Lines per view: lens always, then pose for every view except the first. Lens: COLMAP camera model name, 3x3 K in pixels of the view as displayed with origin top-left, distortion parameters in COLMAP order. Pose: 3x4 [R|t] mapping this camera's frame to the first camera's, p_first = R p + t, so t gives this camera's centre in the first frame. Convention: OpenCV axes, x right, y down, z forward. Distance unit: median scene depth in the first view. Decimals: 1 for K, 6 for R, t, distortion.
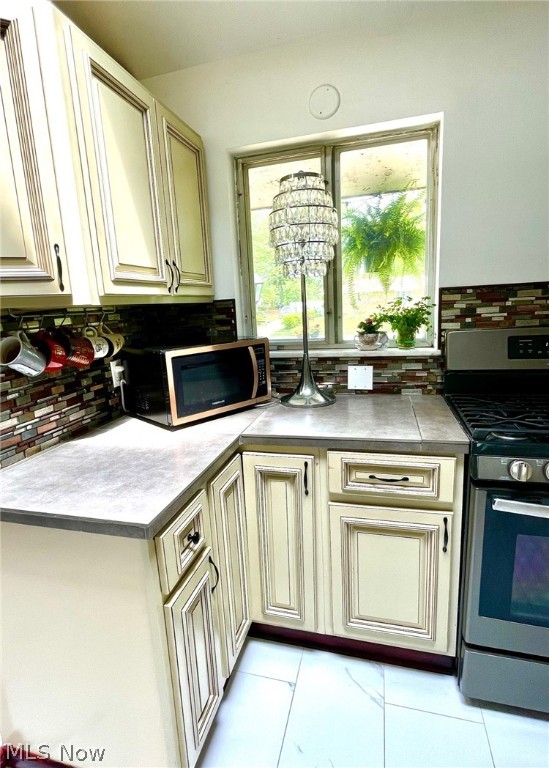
lens RADIAL K [[413.2, 0, 270.8], [0, 413.2, 382.9], [0, 0, 1]] dist [0.002000, 0.000066]
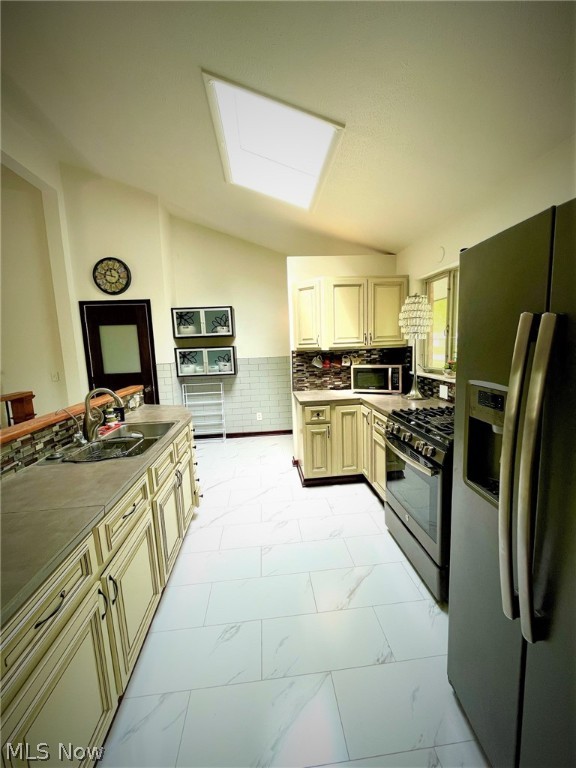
lens RADIAL K [[308.5, 0, 290.4], [0, 308.5, 382.7], [0, 0, 1]] dist [-0.001310, -0.000151]
pose [[0.367360, 0.157588, -0.916631, 1.391909], [-0.159976, 0.981559, 0.104637, -0.098596], [0.916217, 0.108199, 0.385796, -0.210985]]
